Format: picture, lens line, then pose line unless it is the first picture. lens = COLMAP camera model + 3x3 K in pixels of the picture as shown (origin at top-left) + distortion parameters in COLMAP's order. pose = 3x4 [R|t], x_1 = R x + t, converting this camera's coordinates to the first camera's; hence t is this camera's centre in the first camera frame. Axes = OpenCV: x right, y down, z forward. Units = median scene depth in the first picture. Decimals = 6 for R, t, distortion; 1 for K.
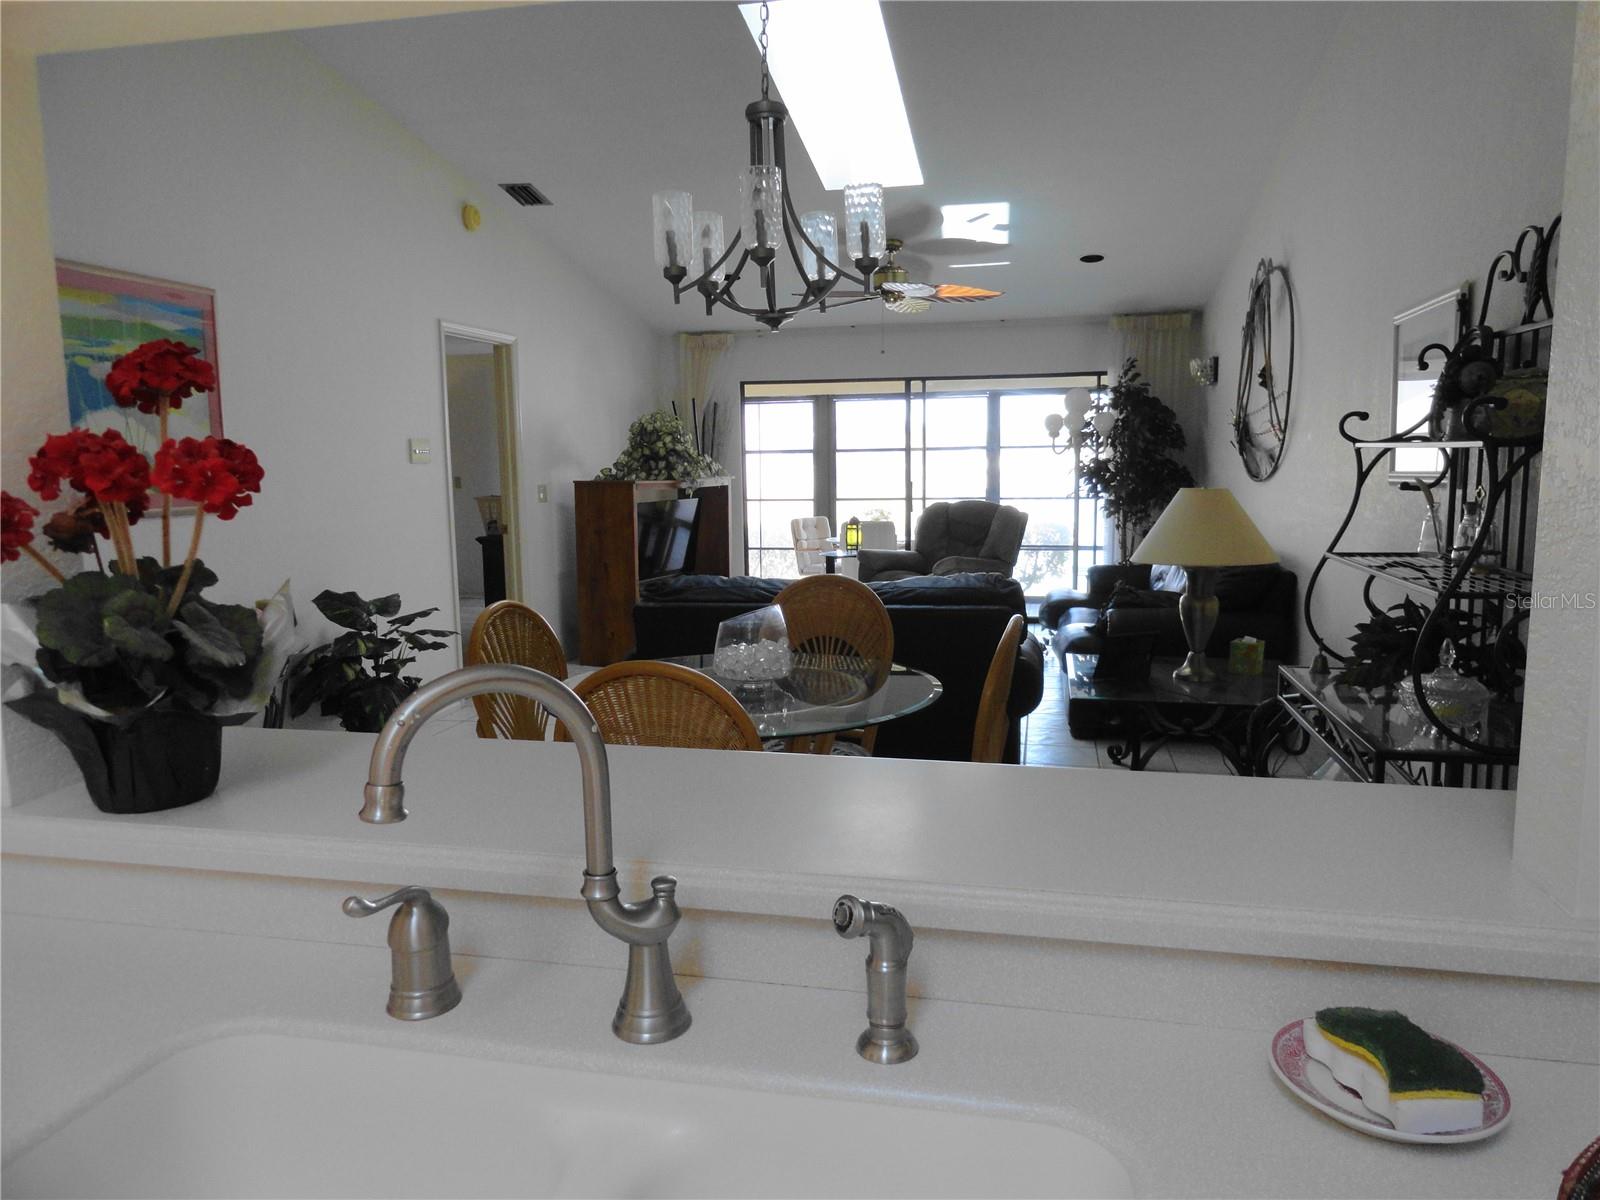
lens RADIAL K [[1094.6, 0, 800.0], [0, 1094.6, 600.0], [0, 0, 1]] dist [-0.004496, 0.000868]
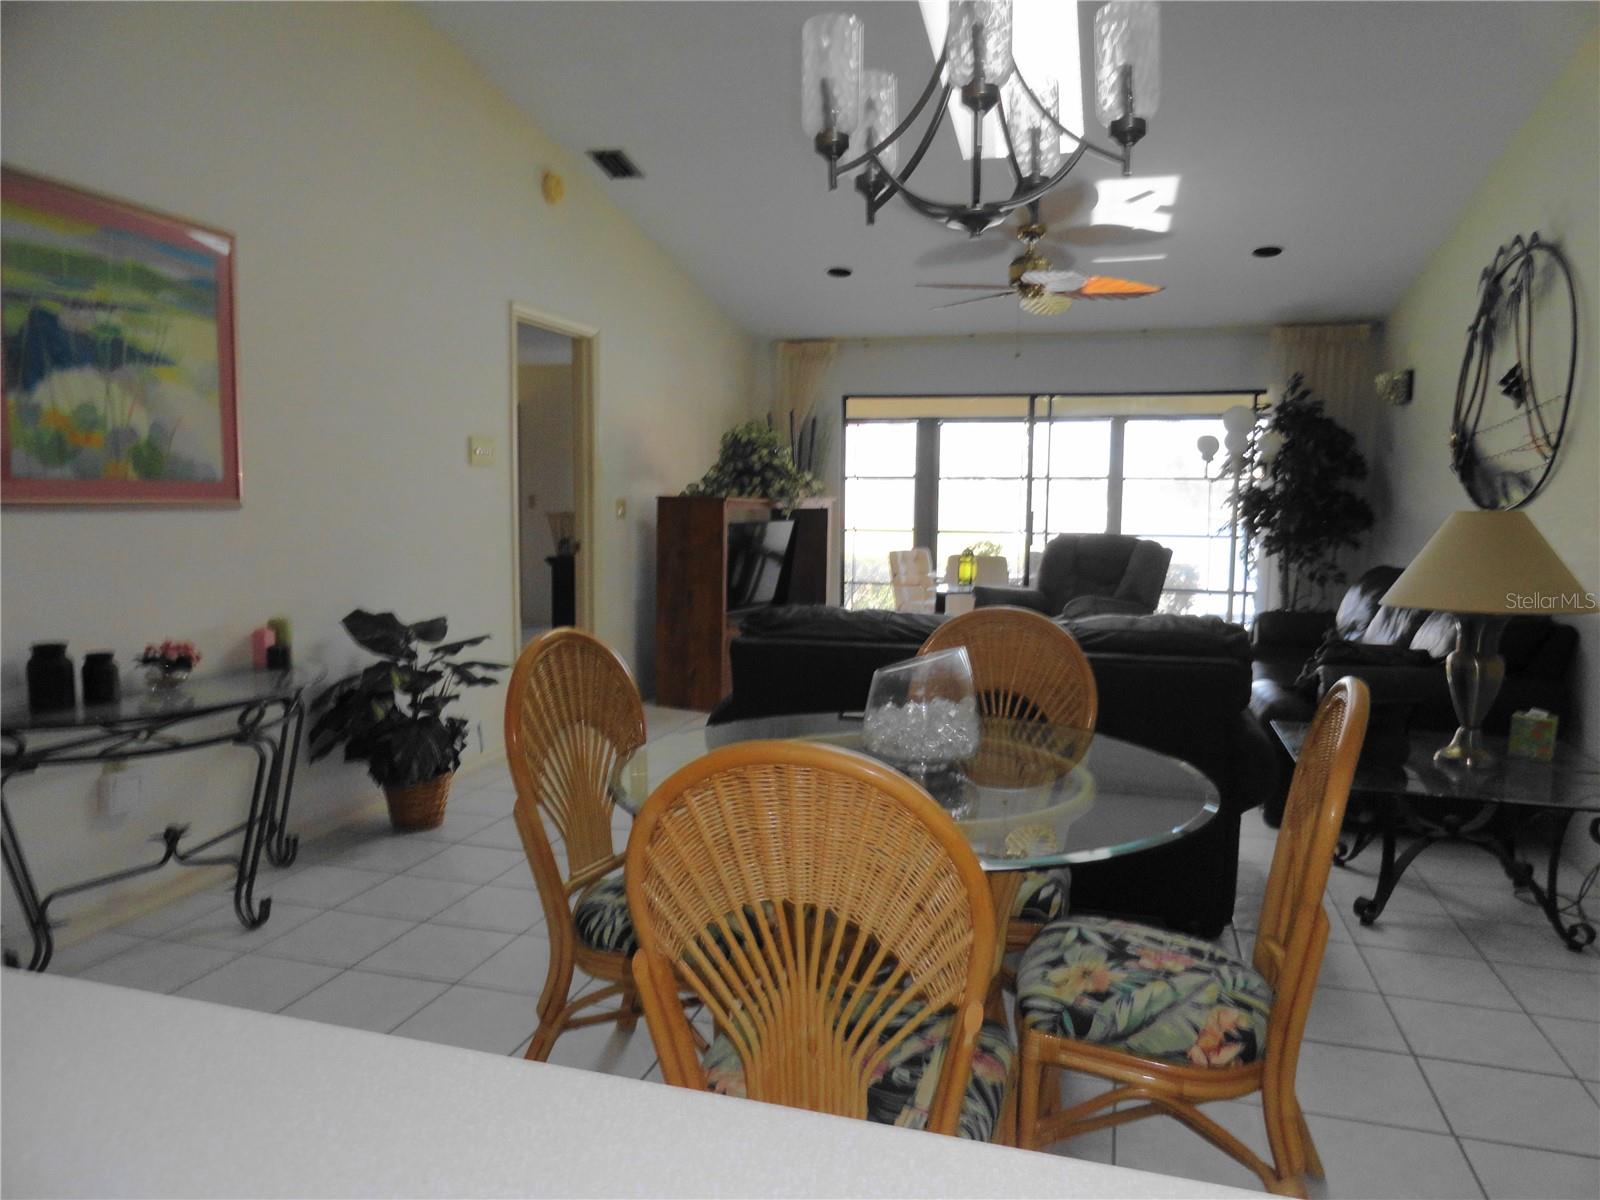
lens RADIAL K [[1094.6, 0, 800.0], [0, 1094.6, 600.0], [0, 0, 1]] dist [-0.004496, 0.000868]
pose [[0.997324, 0.031757, -0.065853, -0.032295], [-0.034038, 0.998849, -0.033804, 0.000525], [0.064703, 0.035955, 0.997257, 0.137519]]
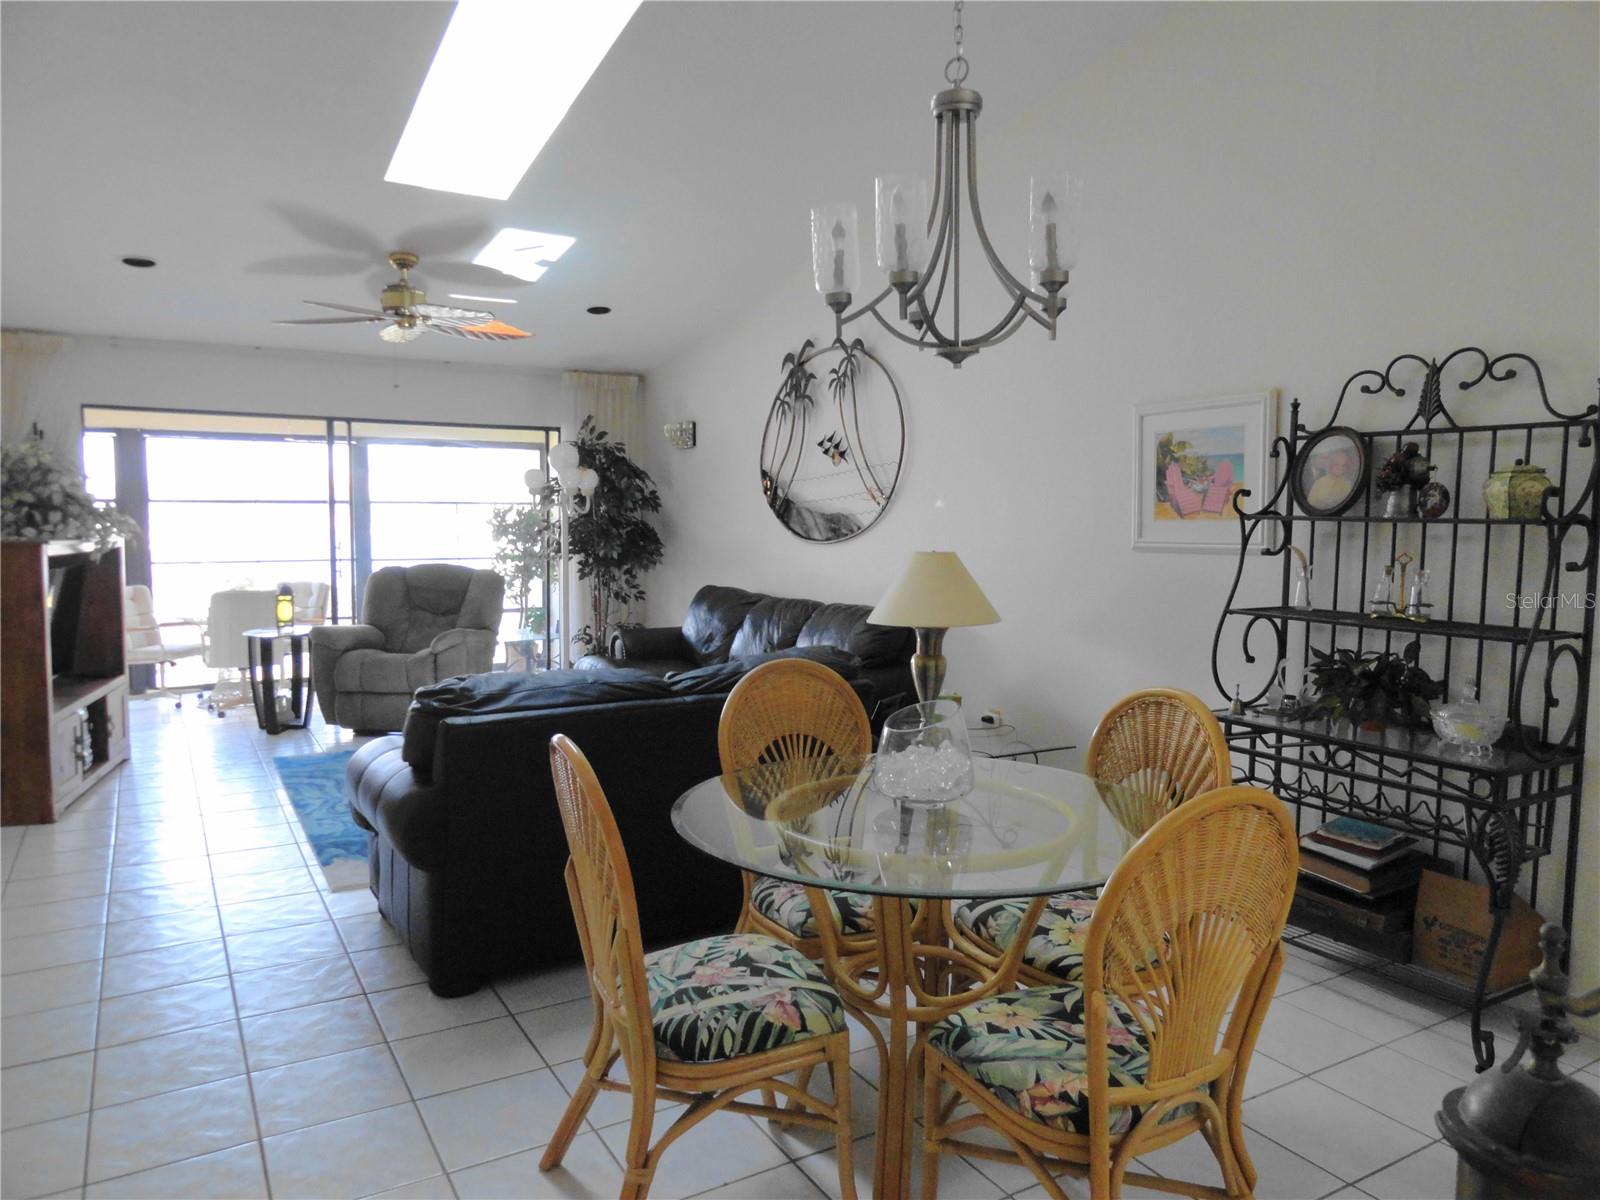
lens RADIAL K [[1101.8, 0, 800.0], [0, 1101.8, 600.0], [0, 0, 1]] dist [-0.003214, 0.000165]
pose [[0.724447, -0.034577, 0.688463, -0.280583], [0.070433, 0.997227, -0.024029, -0.024600], [-0.685723, 0.065898, 0.724873, 0.200940]]
